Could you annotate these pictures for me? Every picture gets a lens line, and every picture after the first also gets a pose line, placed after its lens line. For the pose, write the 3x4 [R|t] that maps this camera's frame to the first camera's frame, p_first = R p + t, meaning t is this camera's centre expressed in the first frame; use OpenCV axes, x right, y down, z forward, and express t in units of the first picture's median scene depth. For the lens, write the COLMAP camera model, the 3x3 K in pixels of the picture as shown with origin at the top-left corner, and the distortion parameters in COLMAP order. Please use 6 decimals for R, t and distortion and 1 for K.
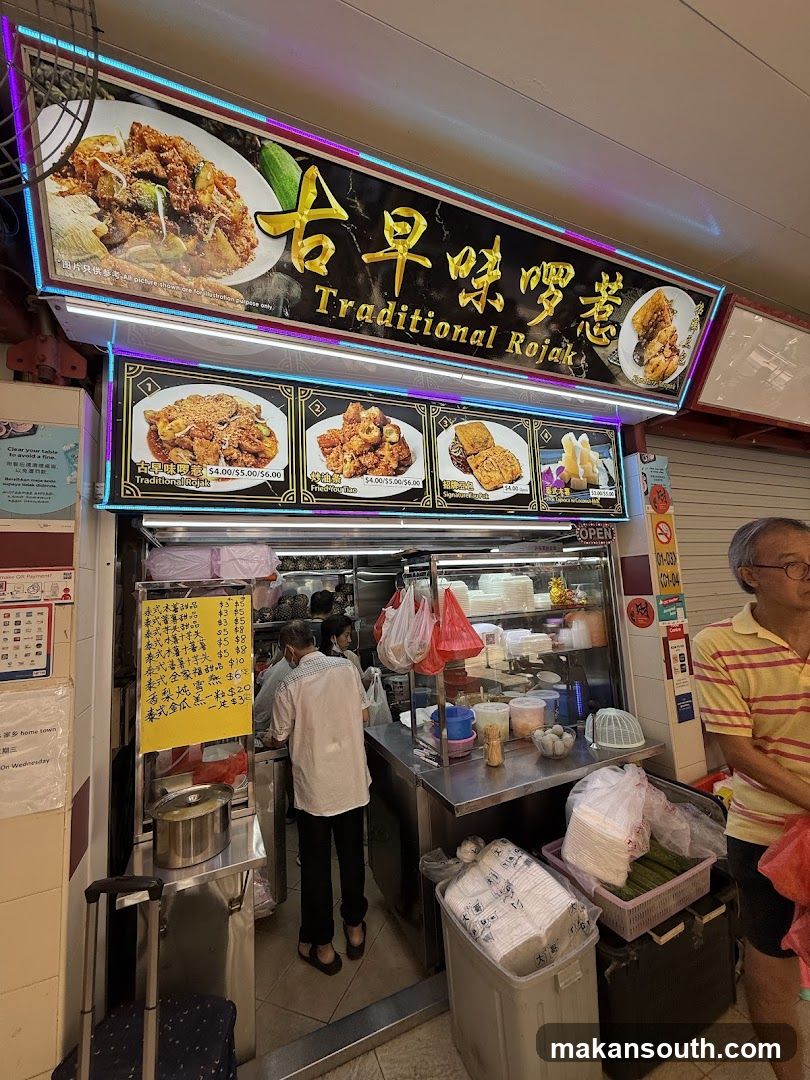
lens RADIAL K [[429.6, 0, 404.8], [0, 429.6, 538.3], [0, 0, 1]] dist [0.000541, 0.001308]
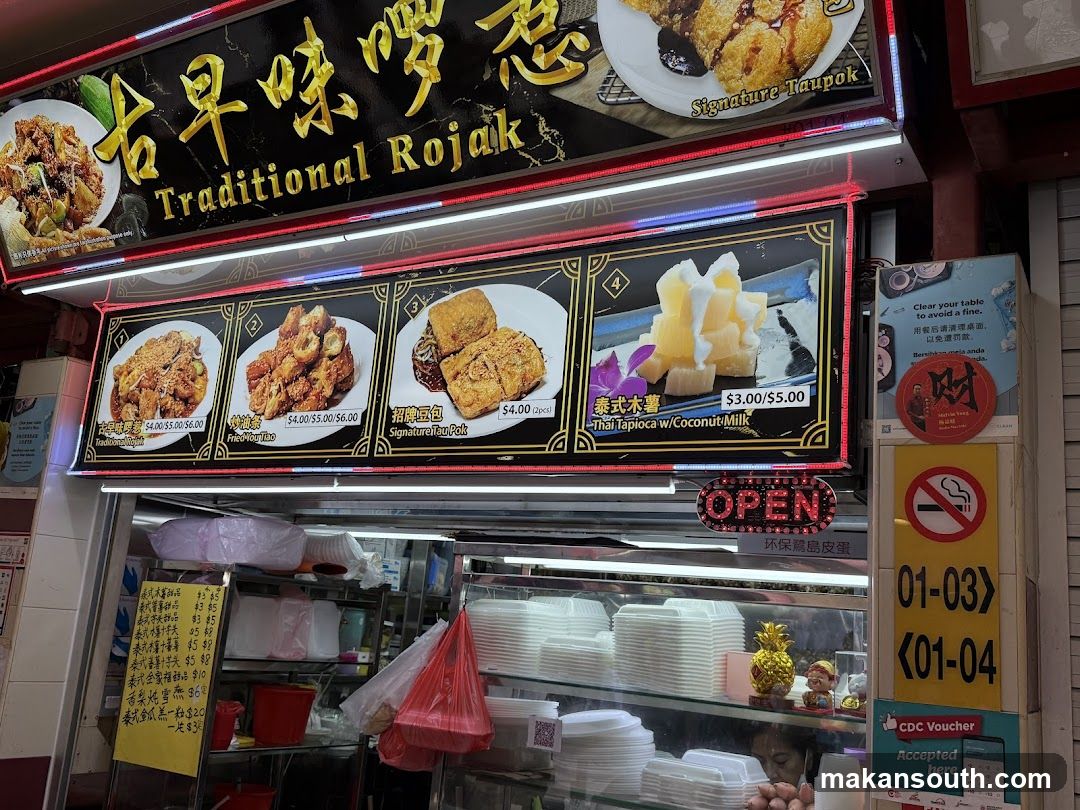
lens RADIAL K [[988.2, 0, 553.7], [0, 988.2, 403.8], [0, 0, 1]] dist [0.049281, 0.000000]
pose [[0.574570, -0.080268, -0.814510, 1.392128], [-0.019463, 0.993558, -0.111642, 0.001643], [0.818224, 0.079999, 0.569306, 0.466934]]
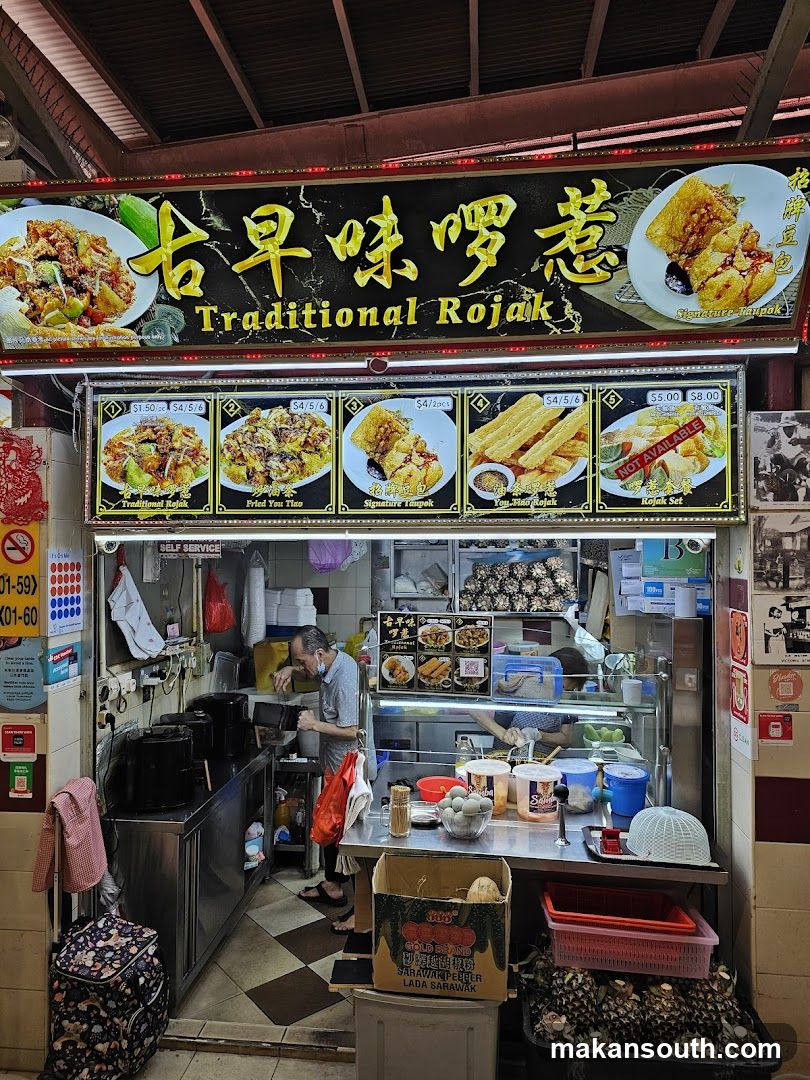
lens RADIAL K [[718.7, 0, 405.9], [0, 718.7, 548.3], [0, 0, 1]] dist [0.056958, -0.050395]
pose [[0.865782, 0.049864, -0.497930, 0.870449], [0.007989, 0.993519, 0.113385, -0.178613], [0.500357, -0.102145, 0.859773, -0.206055]]
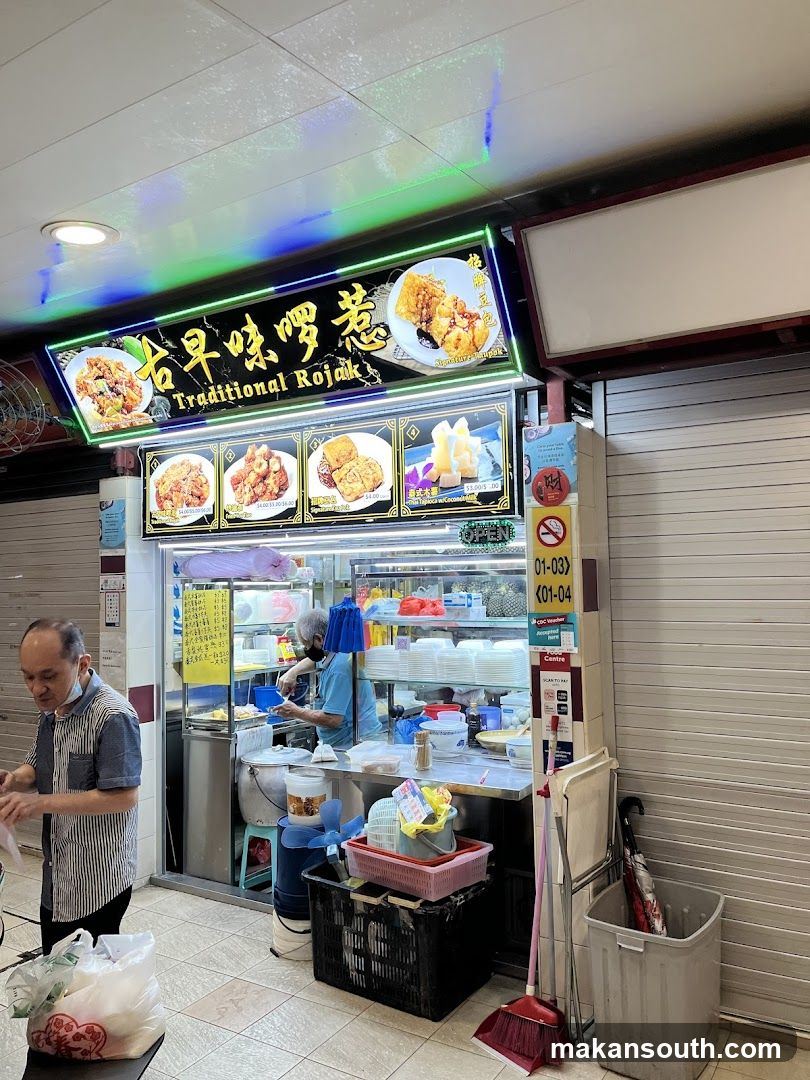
lens RADIAL K [[808.0, 0, 428.7], [0, 808.0, 545.5], [0, 0, 1]] dist [0.047391, -0.048848]
pose [[0.580874, 0.002522, -0.813989, 2.197185], [0.079767, 0.995006, 0.060006, -0.122608], [0.810075, -0.099786, 0.577772, 0.000816]]
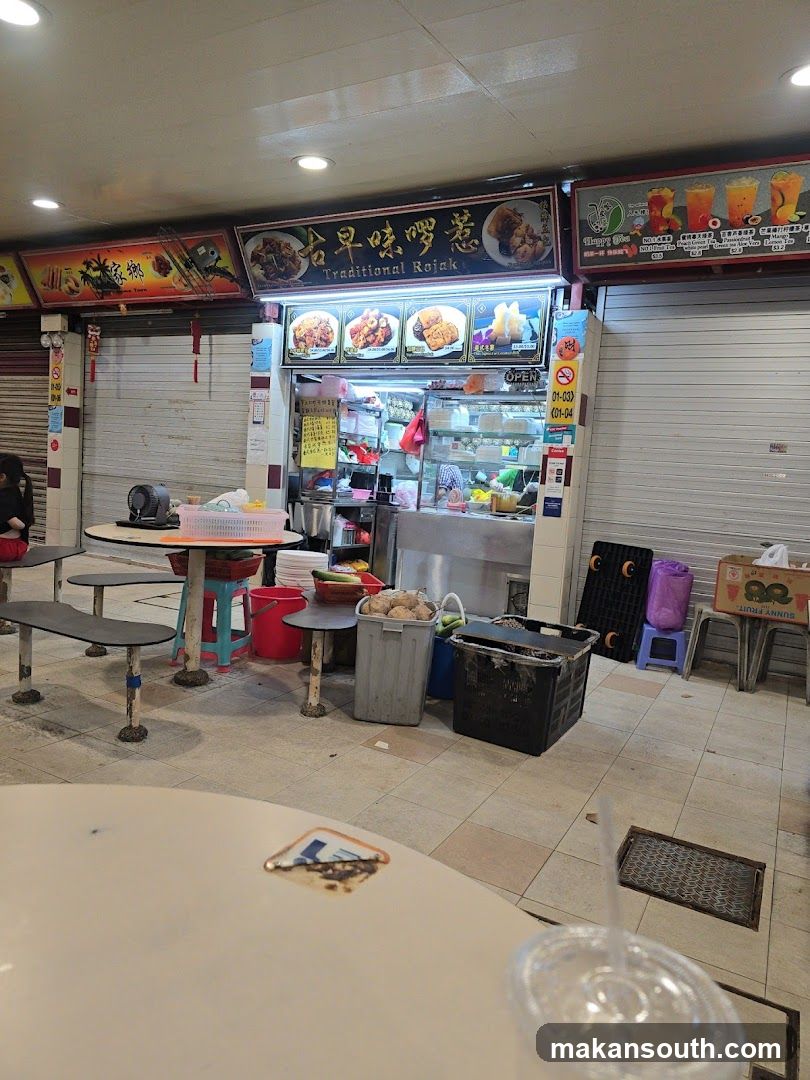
lens RADIAL K [[718.7, 0, 400.5], [0, 718.7, 541.0], [0, 0, 1]] dist [0.056958, -0.050395]
pose [[0.601594, 0.174388, -0.779534, 2.789928], [-0.010488, 0.977519, 0.210585, 0.026992], [0.798733, -0.118510, 0.589899, -0.974583]]
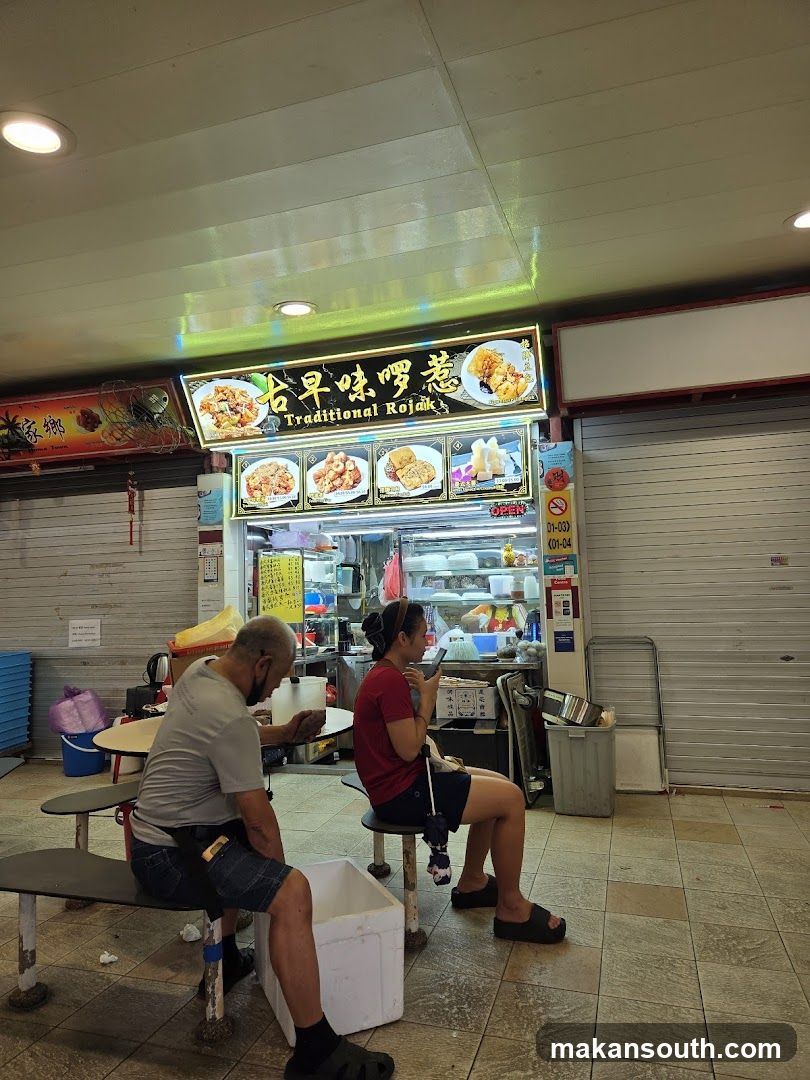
lens RADIAL K [[718.7, 0, 408.8], [0, 718.7, 543.7], [0, 0, 1]] dist [0.056958, -0.050395]
pose [[0.755355, -0.024283, -0.654866, 2.222647], [0.063890, 0.997281, 0.036713, -0.011792], [0.652194, -0.069571, 0.754853, -1.194120]]
